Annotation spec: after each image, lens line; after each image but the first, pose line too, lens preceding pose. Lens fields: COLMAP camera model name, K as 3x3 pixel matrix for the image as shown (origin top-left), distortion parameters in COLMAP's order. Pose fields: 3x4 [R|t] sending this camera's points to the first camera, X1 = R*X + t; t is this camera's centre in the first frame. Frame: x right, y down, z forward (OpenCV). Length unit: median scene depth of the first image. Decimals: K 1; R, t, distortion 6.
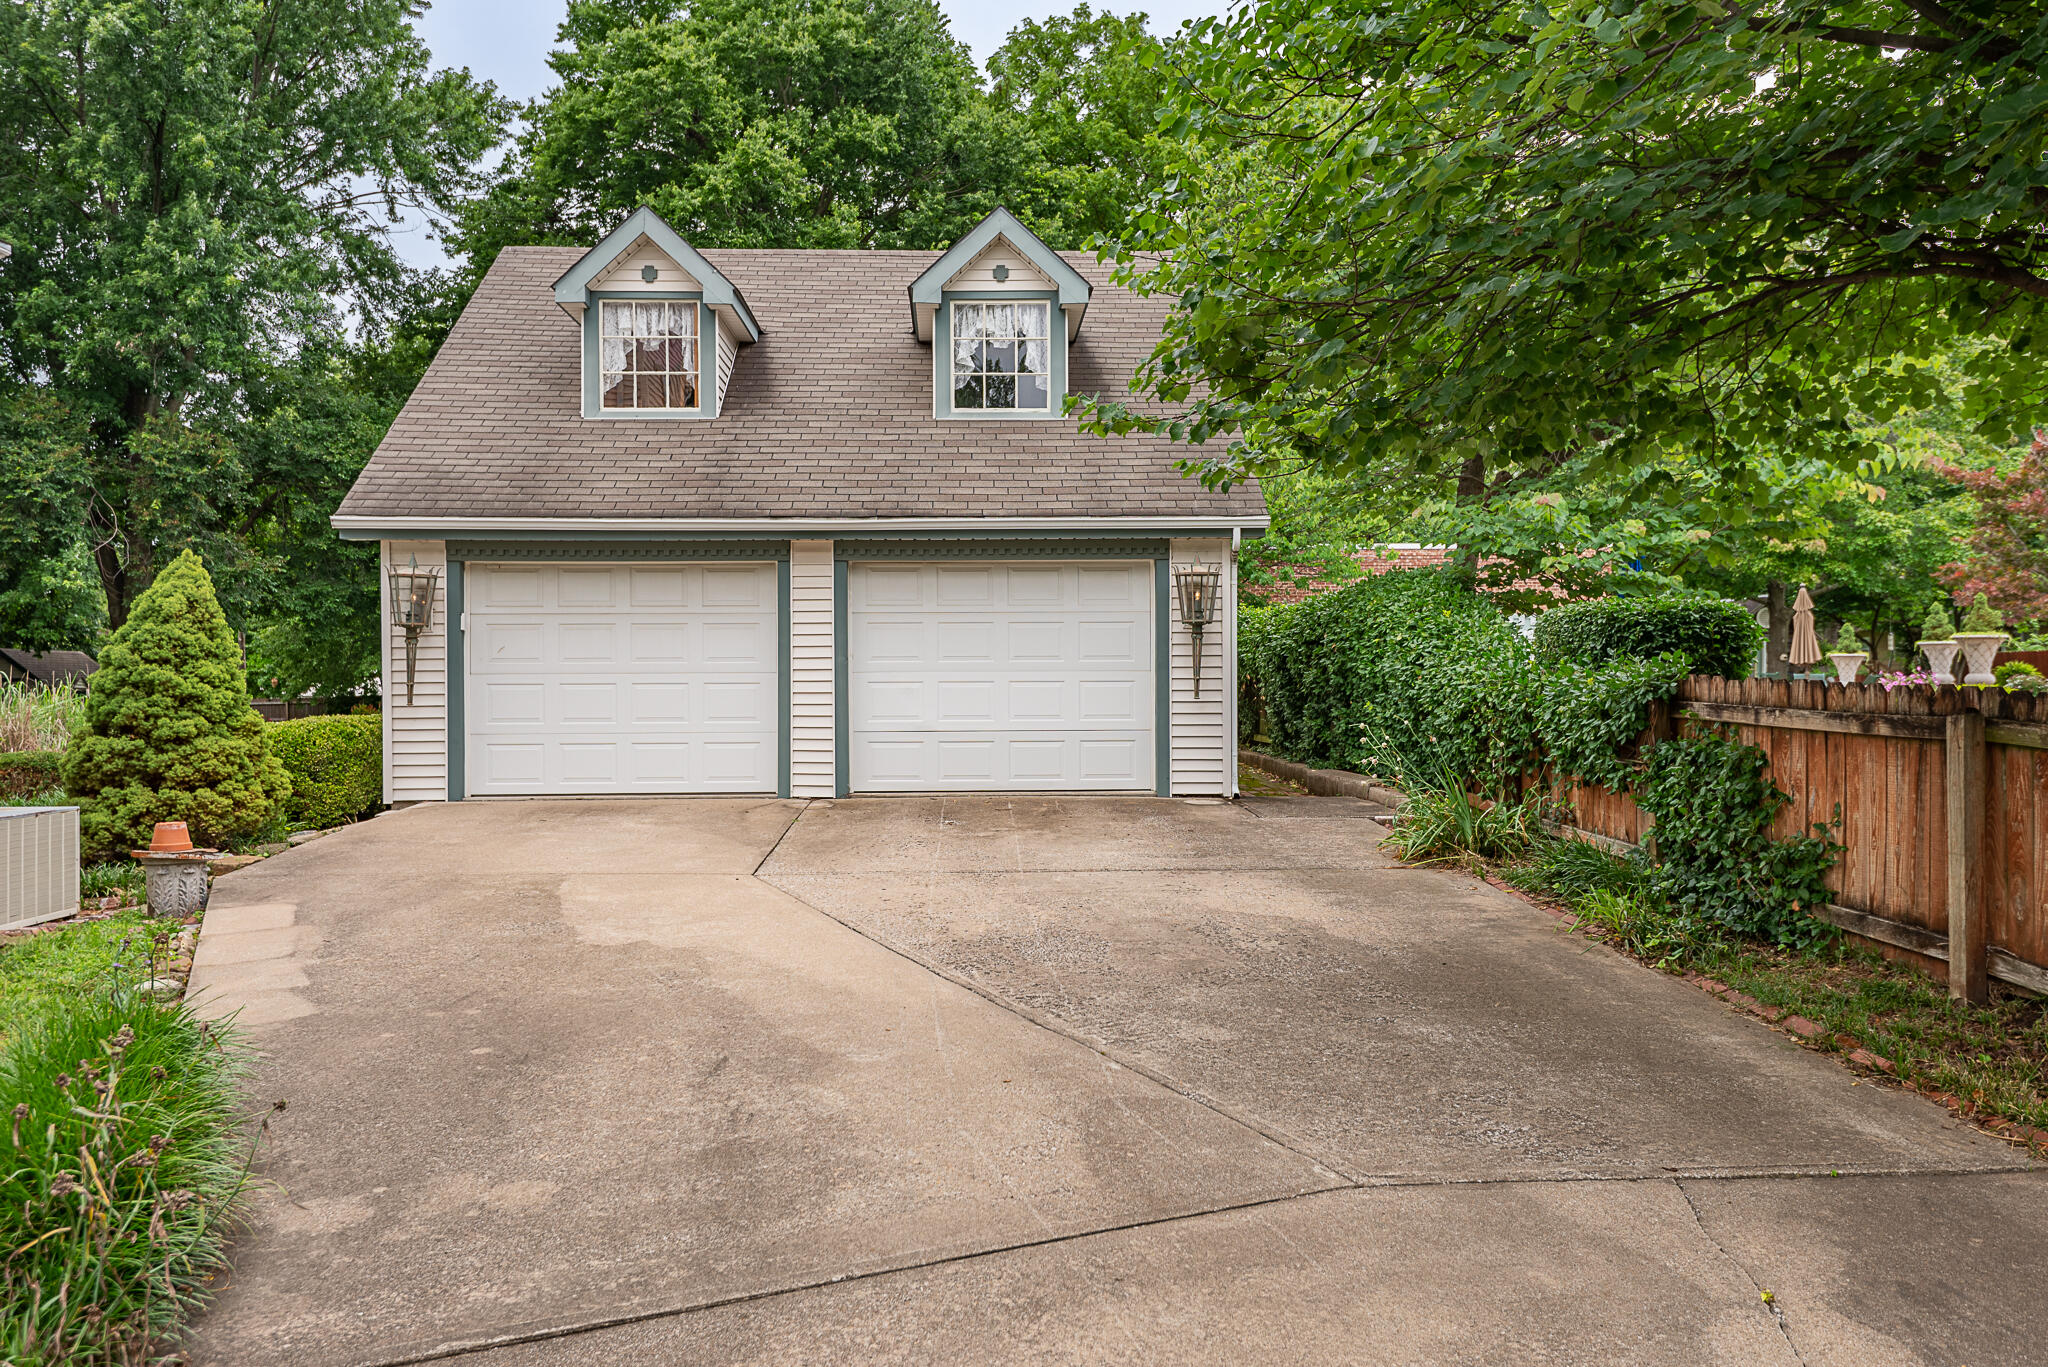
lens RADIAL K [[1503.5, 0, 1024.0], [0, 1503.5, 683.5], [0, 0, 1]] dist [0.000302, -0.002575]
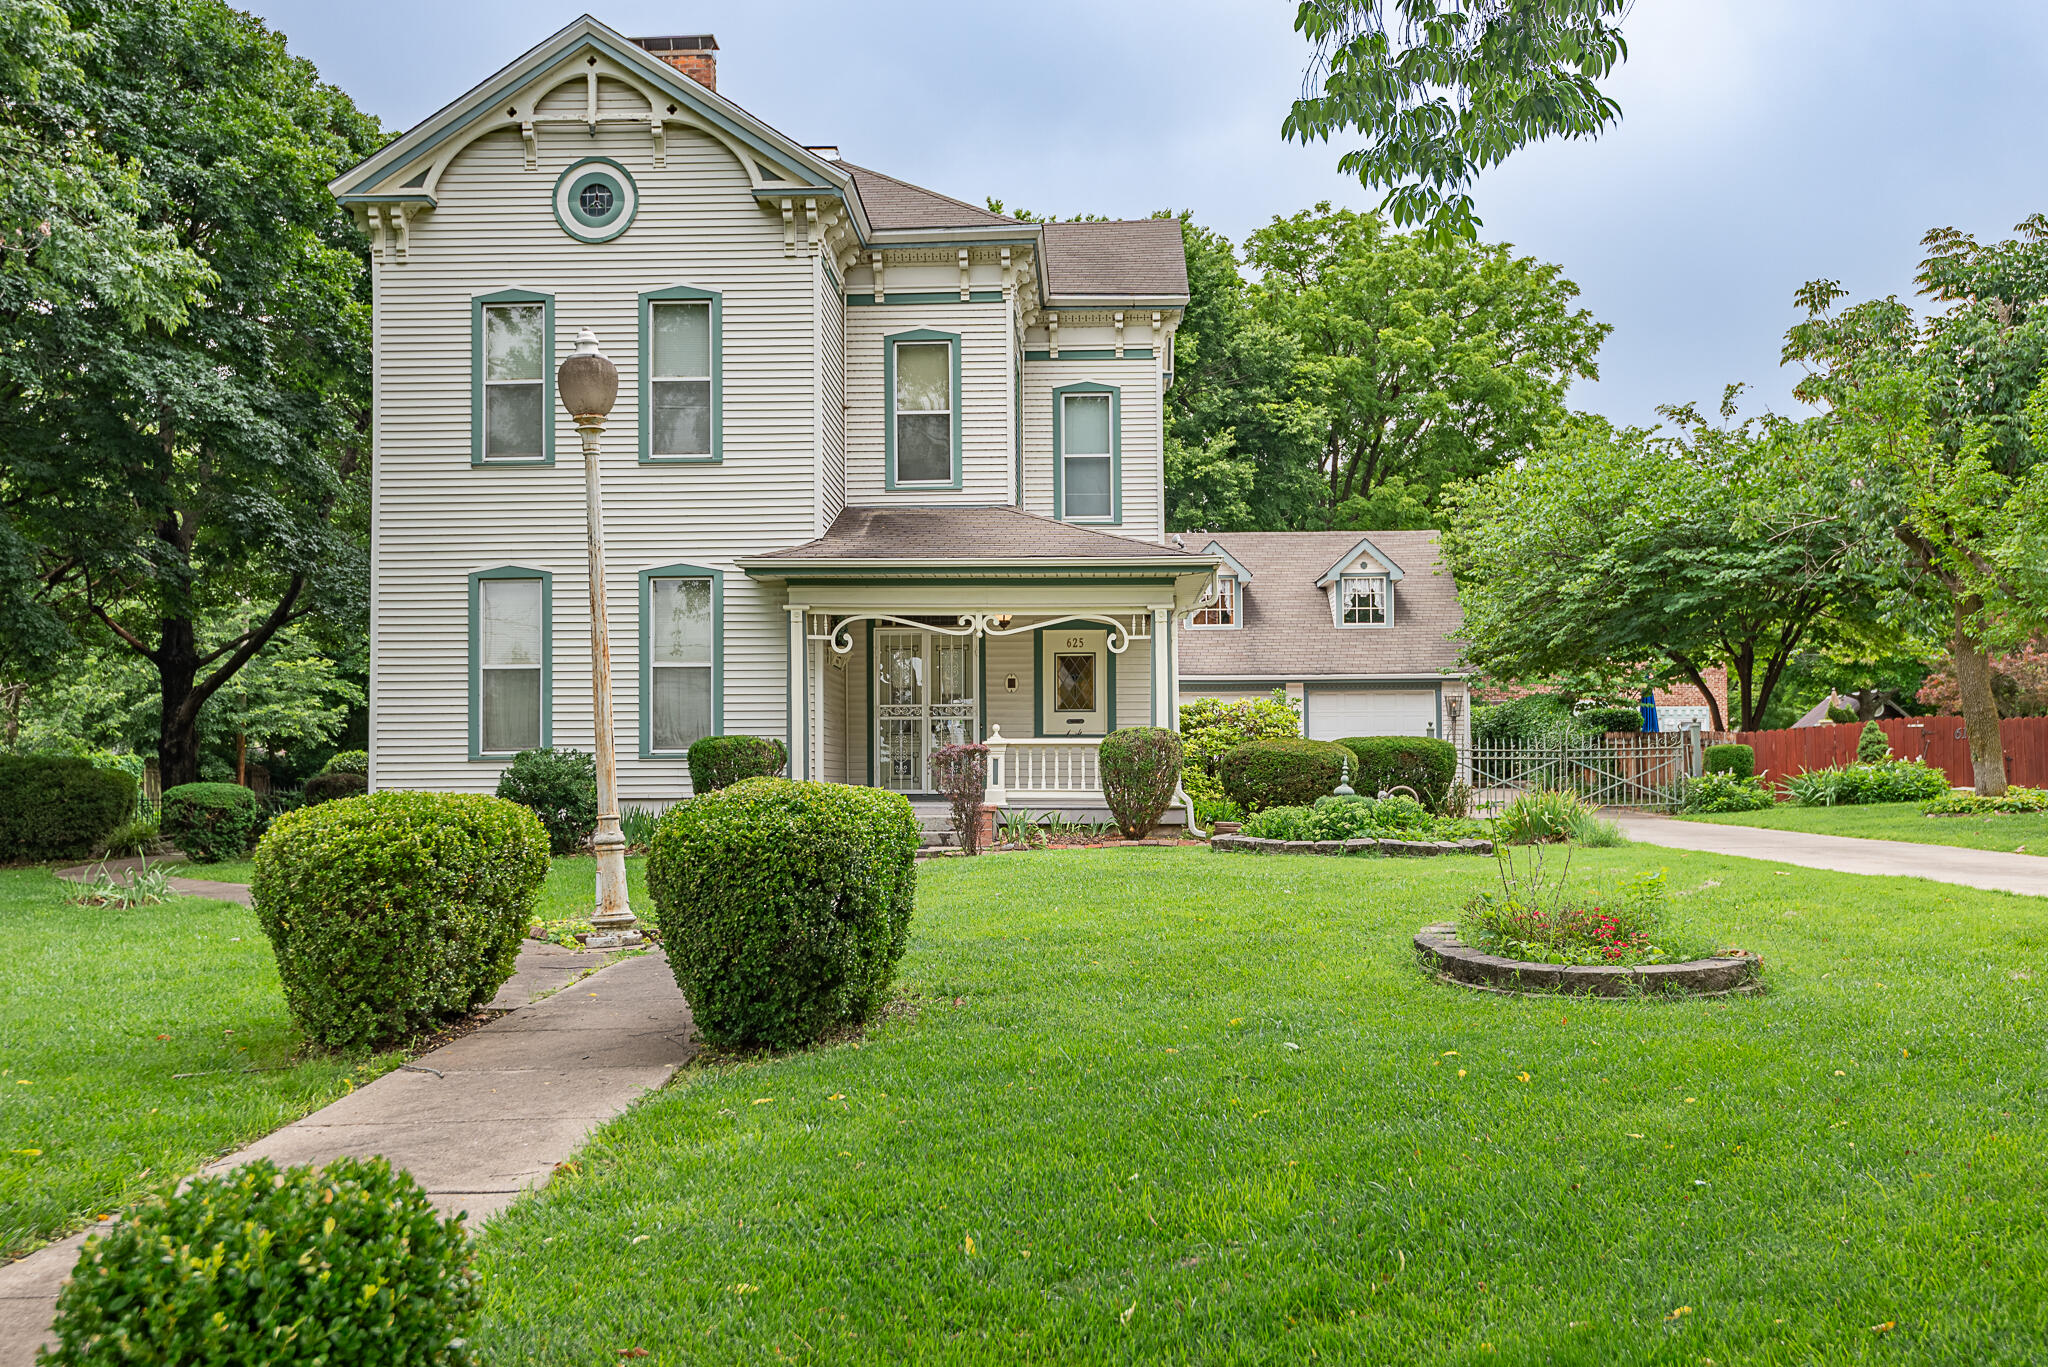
lens RADIAL K [[1979.7, 0, 1024.0], [0, 1979.7, 683.5], [0, 0, 1]] dist [0.015040, 0.011181]
pose [[0.997725, -0.001867, -0.067384, -0.335203], [-0.001614, 0.998668, -0.051575, 0.067966], [0.067391, 0.051566, 0.996393, -2.081903]]
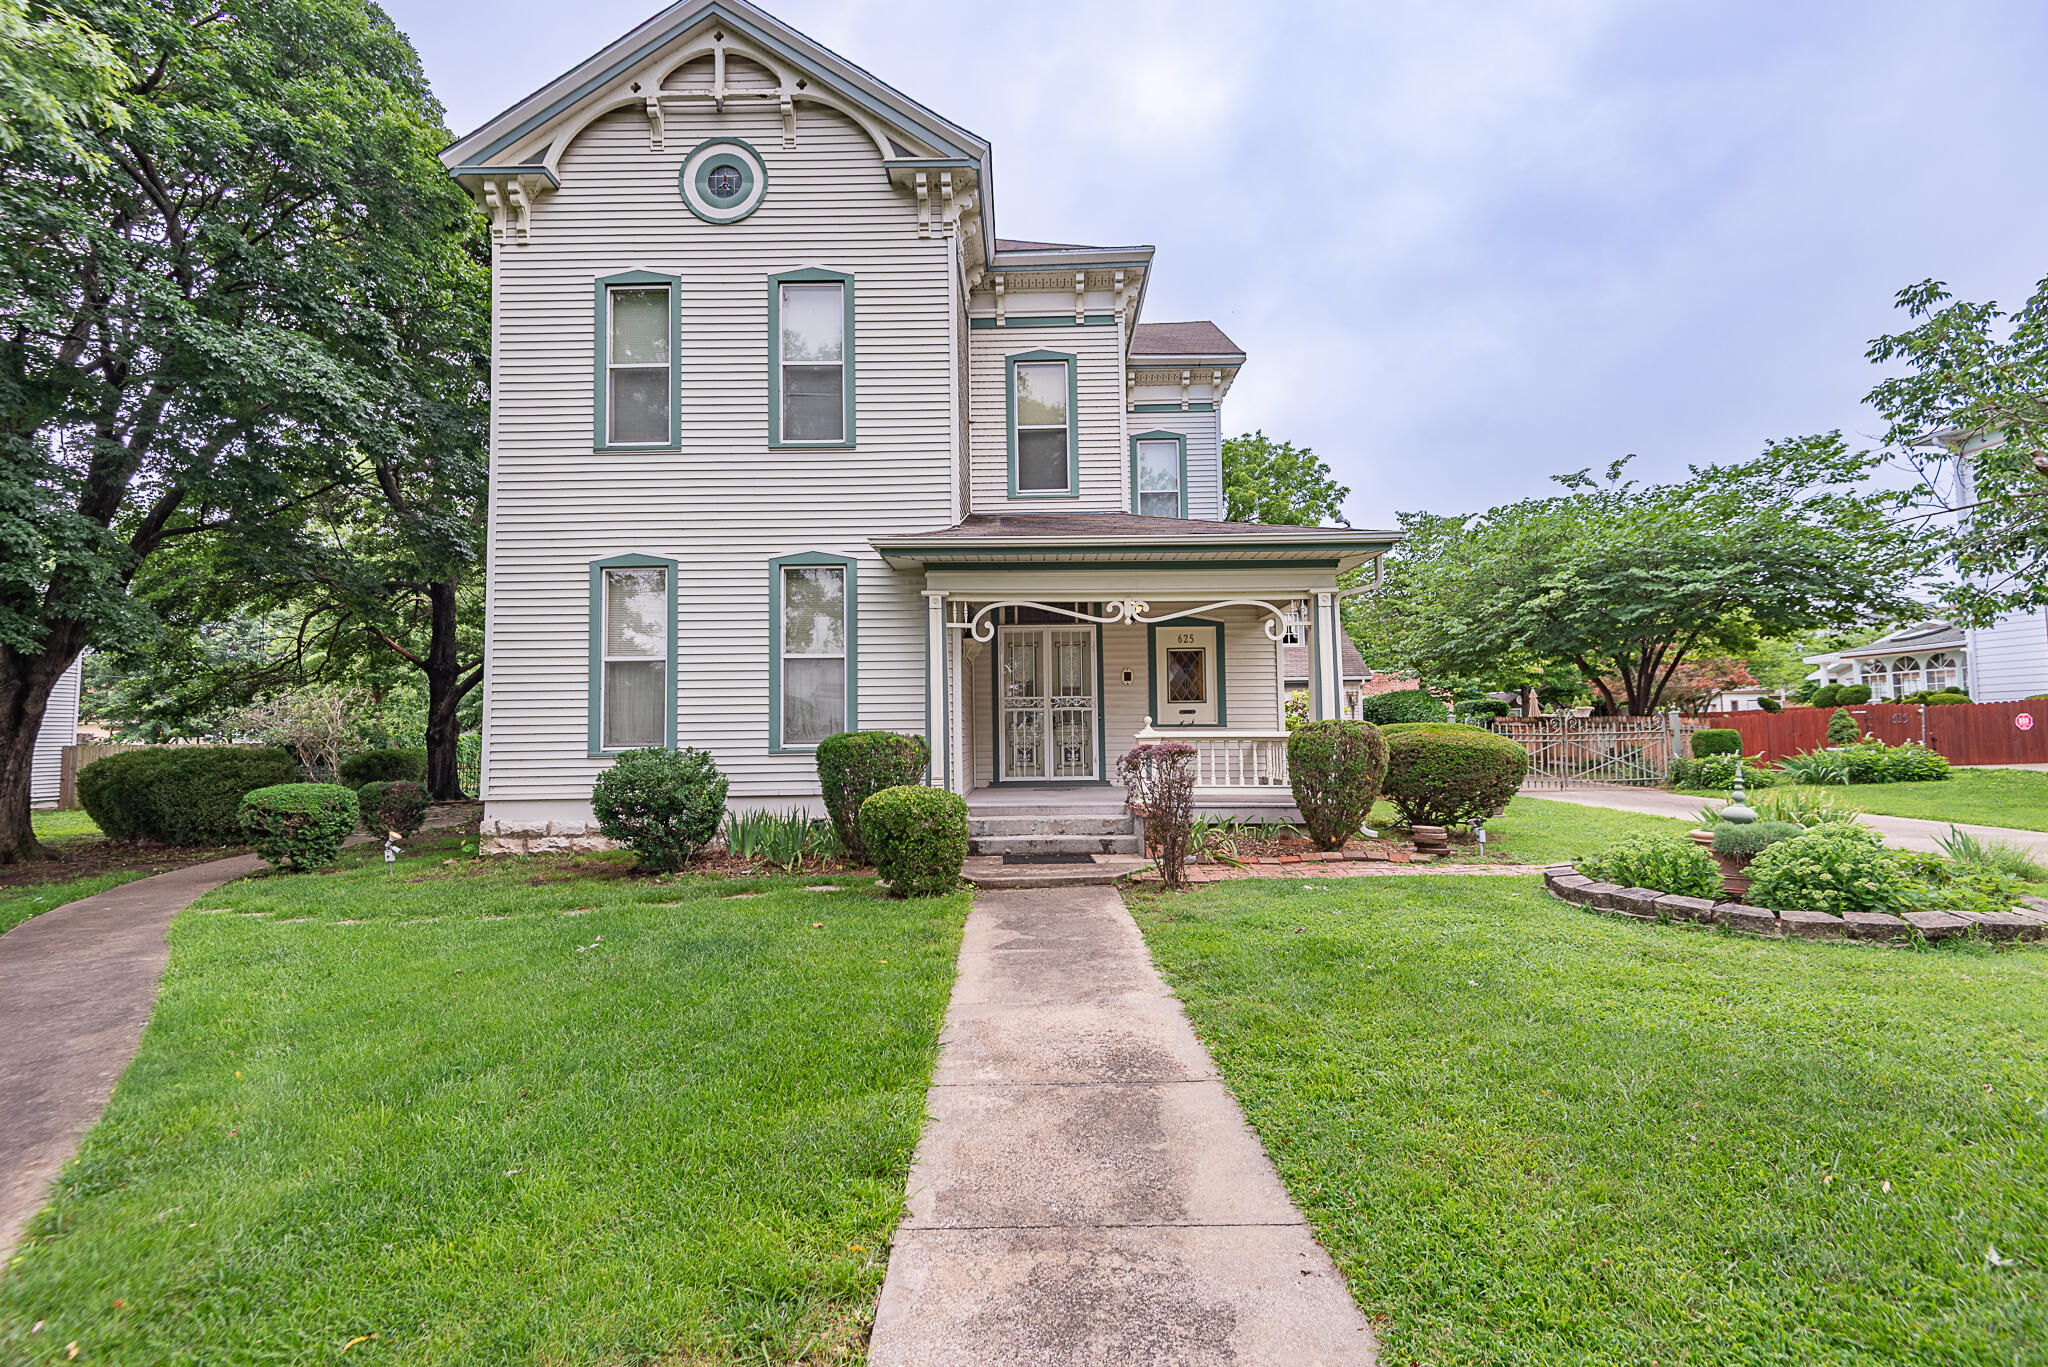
lens RADIAL K [[931.3, 0, 1022.3], [0, 931.3, 678.0], [0, 0, 1]] dist [0.031207, -0.015968]
pose [[0.999077, -0.006686, -0.042430, -0.533780], [0.003939, 0.997910, -0.064495, 0.034009], [0.042773, 0.064268, 0.997016, -1.187309]]
